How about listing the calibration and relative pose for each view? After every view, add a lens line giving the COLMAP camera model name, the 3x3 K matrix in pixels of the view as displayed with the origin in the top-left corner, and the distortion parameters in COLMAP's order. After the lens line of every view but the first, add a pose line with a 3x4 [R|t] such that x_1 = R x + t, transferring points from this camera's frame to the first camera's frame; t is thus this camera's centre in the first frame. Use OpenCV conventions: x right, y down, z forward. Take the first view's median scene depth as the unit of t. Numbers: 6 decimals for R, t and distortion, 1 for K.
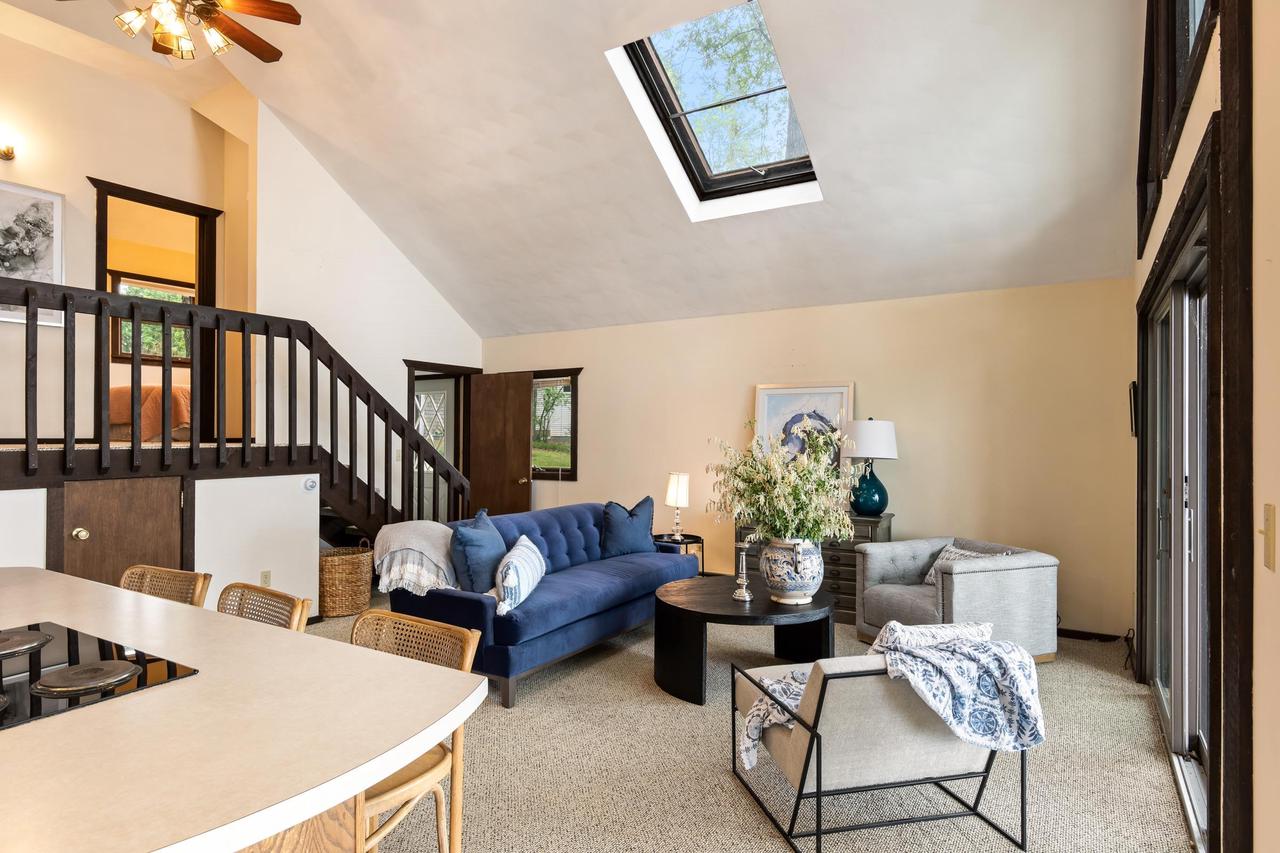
lens RADIAL K [[723.2, 0, 633.7], [0, 723.2, 421.0], [0, 0, 1]] dist [0.005072, -0.004325]
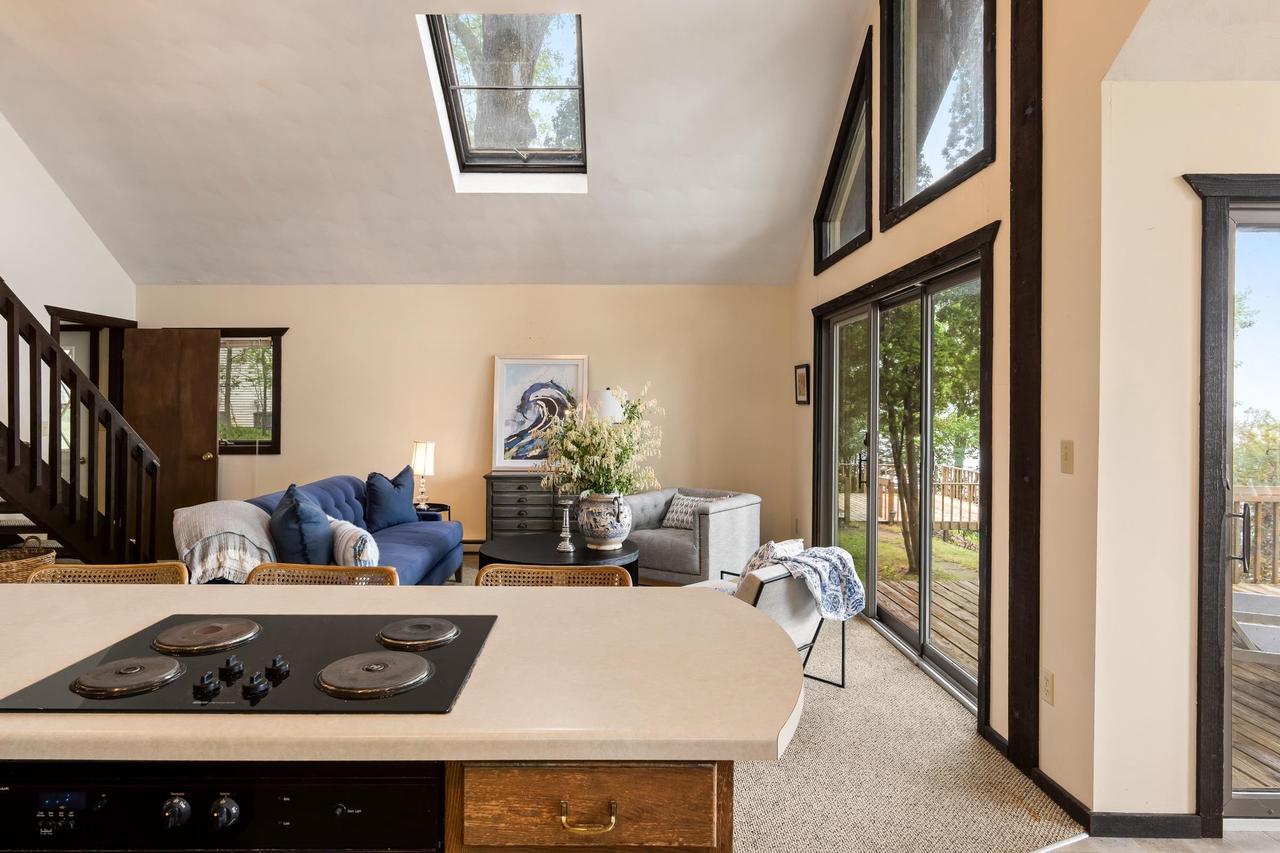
lens RADIAL K [[756.8, 0, 619.3], [0, 756.8, 395.5], [0, 0, 1]] dist [0.004684, 0.009075]
pose [[0.848462, 0.006186, 0.529220, -0.324736], [-0.011270, 0.999916, 0.006381, -0.000334], [-0.529136, -0.011378, 0.848461, -0.023177]]
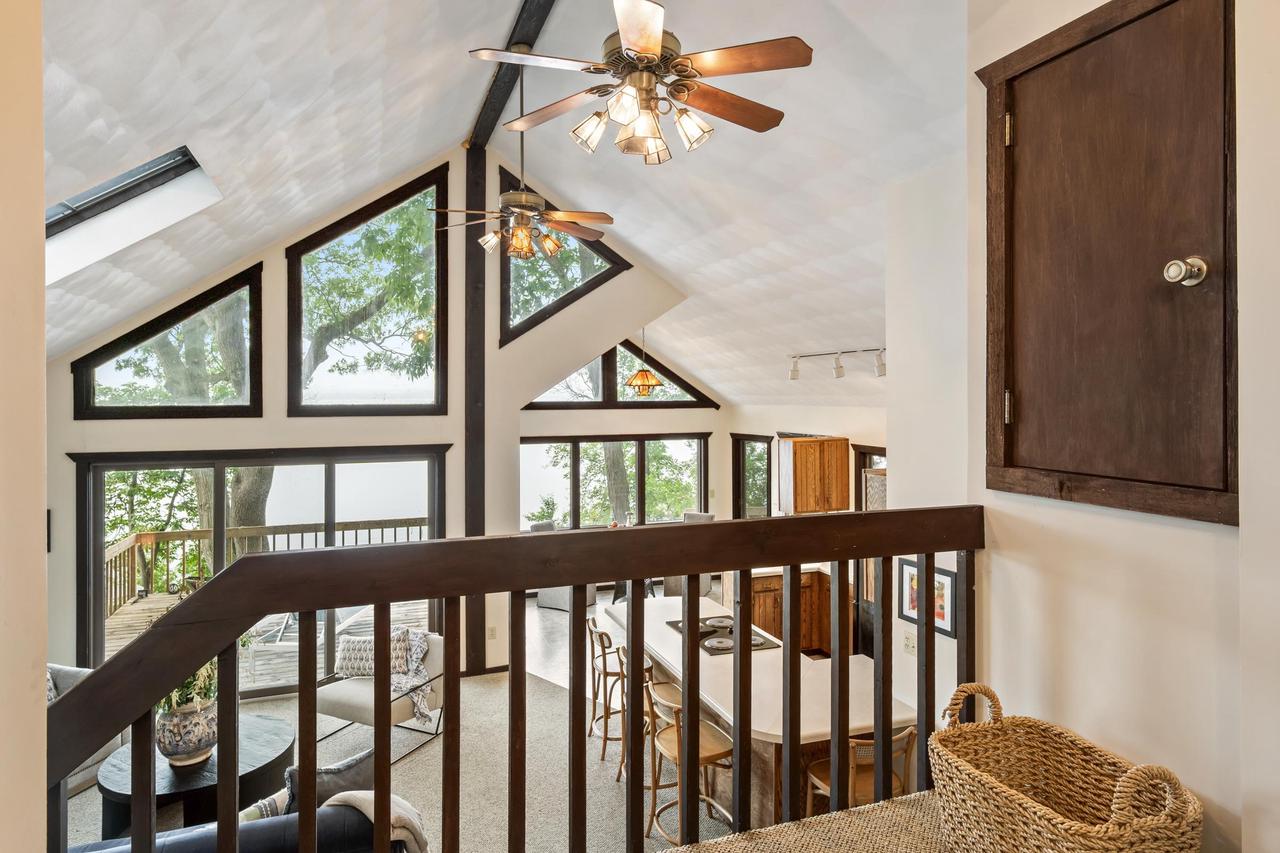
lens RADIAL K [[723.2, 0, 636.5], [0, 723.2, 399.7], [0, 0, 1]] dist [0.005072, -0.004325]
pose [[-0.786775, -0.000845, 0.617239, -0.829592], [-0.011815, 0.999836, -0.013691, -0.215951], [-0.617127, -0.018065, -0.786657, 1.213952]]
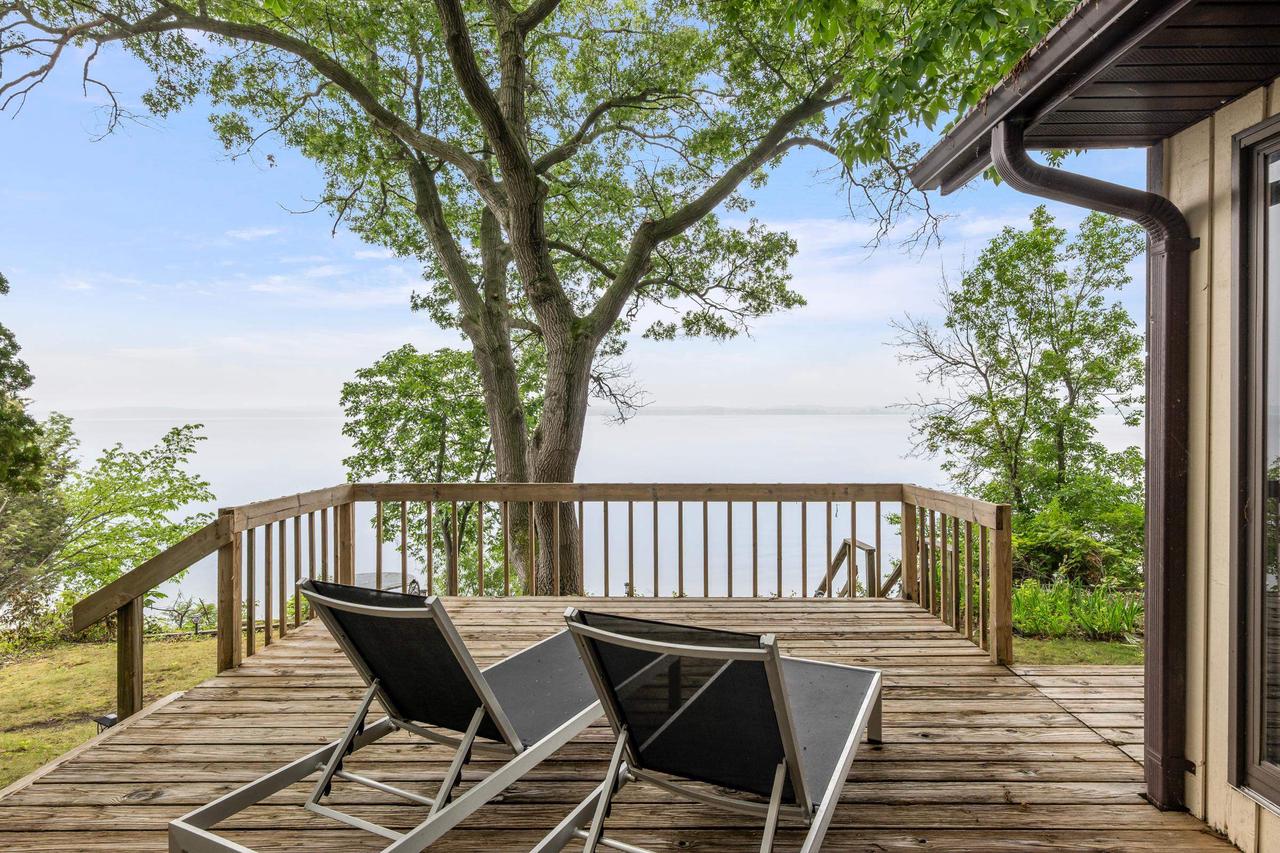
lens RADIAL K [[718.3, 0, 657.9], [0, 718.3, 420.8], [0, 0, 1]] dist [0.005537, 0.001008]
pose [[-0.512975, -0.010657, 0.858337, 0.414902], [-0.012930, 0.999905, 0.004687, 0.054378], [-0.858306, -0.008694, -0.513065, 0.607966]]
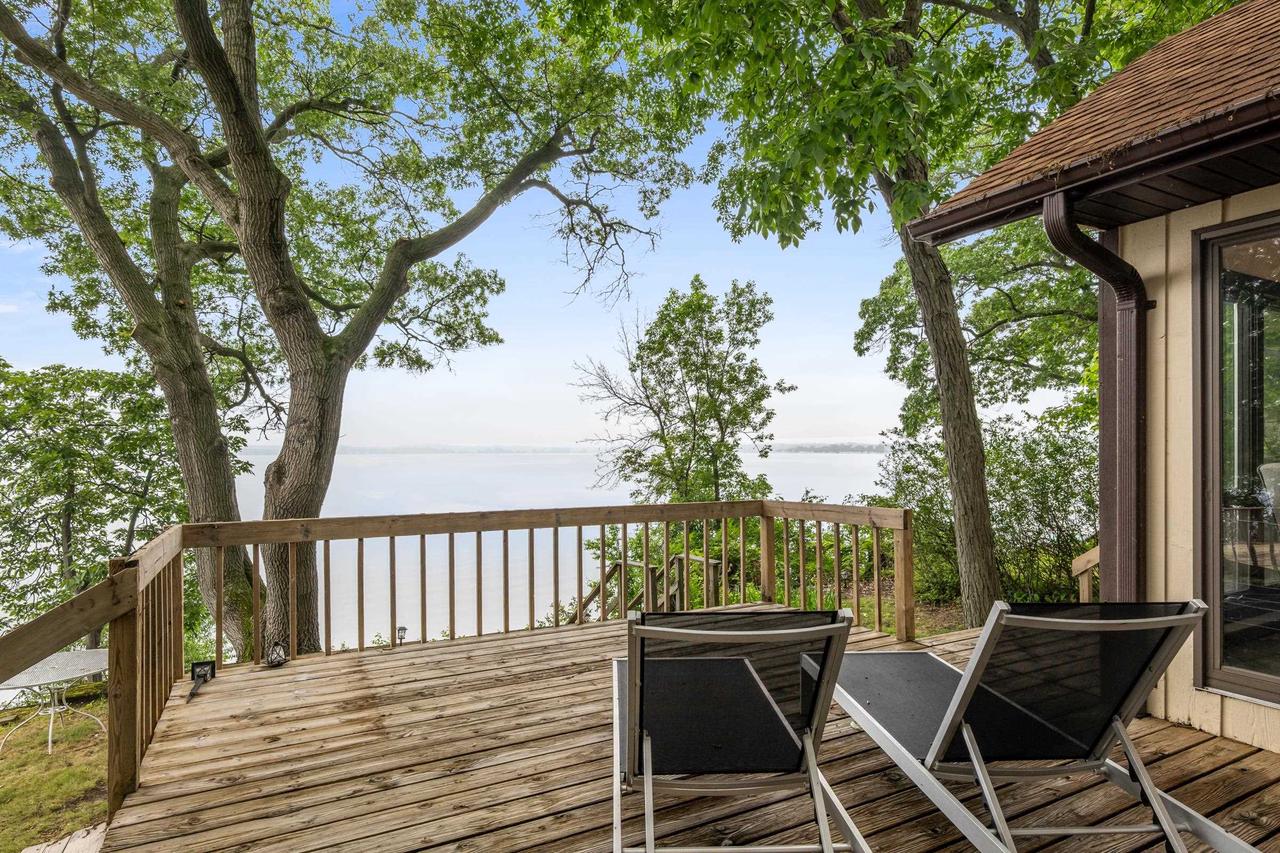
lens RADIAL K [[687.8, 0, 643.8], [0, 687.8, 452.0], [0, 0, 1]] dist [0.000345, 0.003282]
pose [[-0.856712, -0.001257, 0.515793, 0.746361], [-0.007138, 0.999930, -0.009420, 0.082171], [-0.515745, -0.011751, -0.856661, 0.863246]]
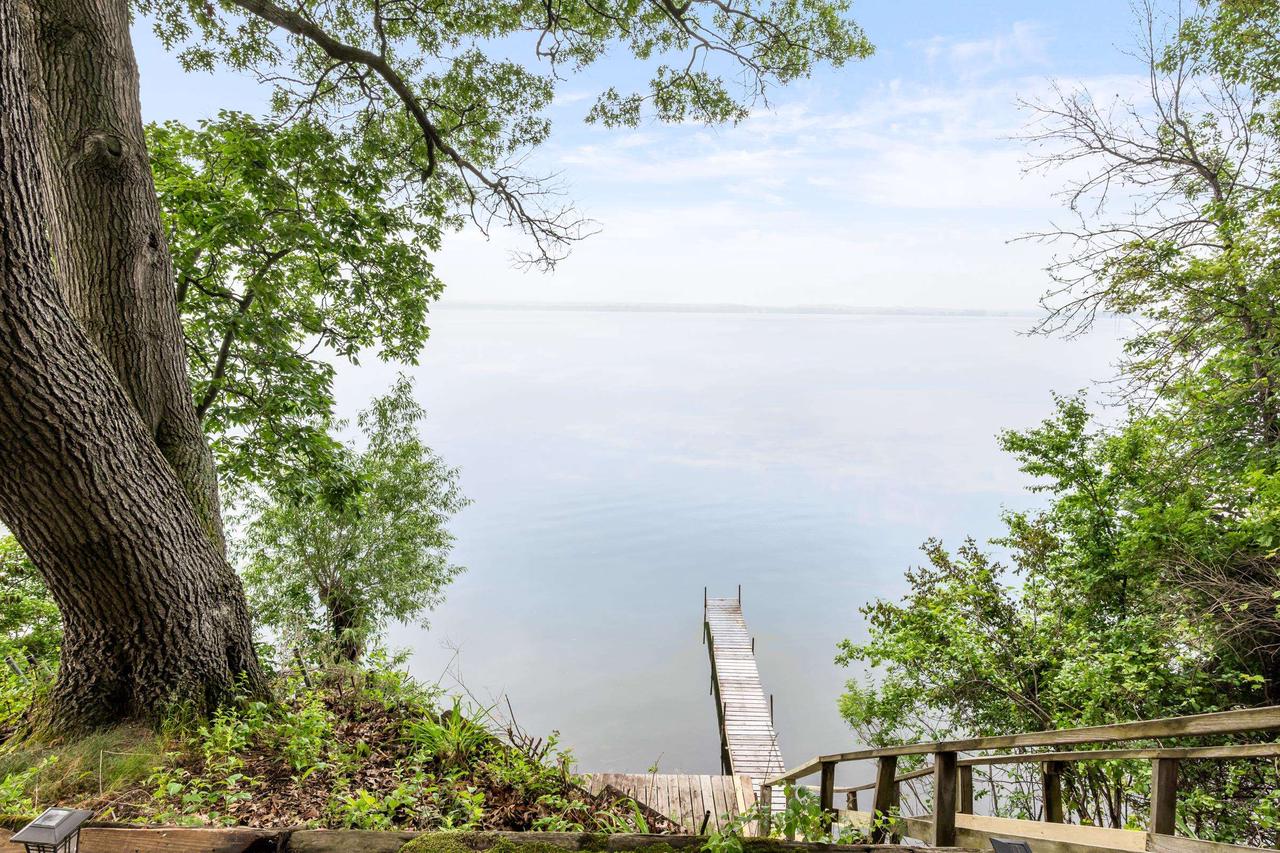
lens RADIAL K [[718.3, 0, 633.0], [0, 718.3, 446.5], [0, 0, 1]] dist [0.005537, 0.001008]
pose [[-0.472263, -0.168669, 0.865169, 1.889398], [-0.028892, 0.983956, 0.176056, 0.277535], [-0.880984, 0.058148, -0.469559, -0.562683]]
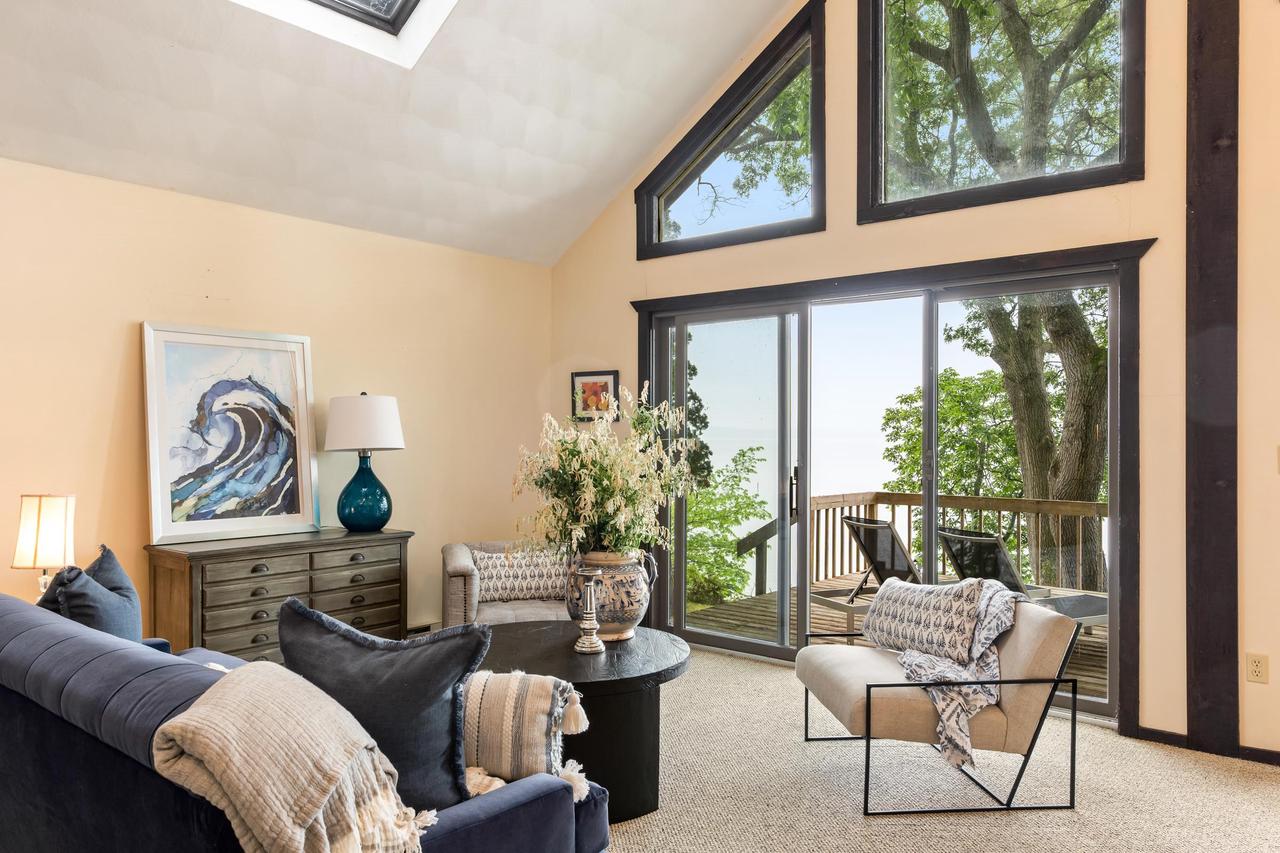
lens RADIAL K [[897.2, 0, 645.5], [0, 897.2, 432.5], [0, 0, 1]] dist [0.010446, -0.004023]
pose [[0.142991, -0.000287, 0.989724, -0.561546], [-0.020552, 0.999783, 0.003260, 0.029096], [-0.989511, -0.020807, 0.142954, 0.679892]]
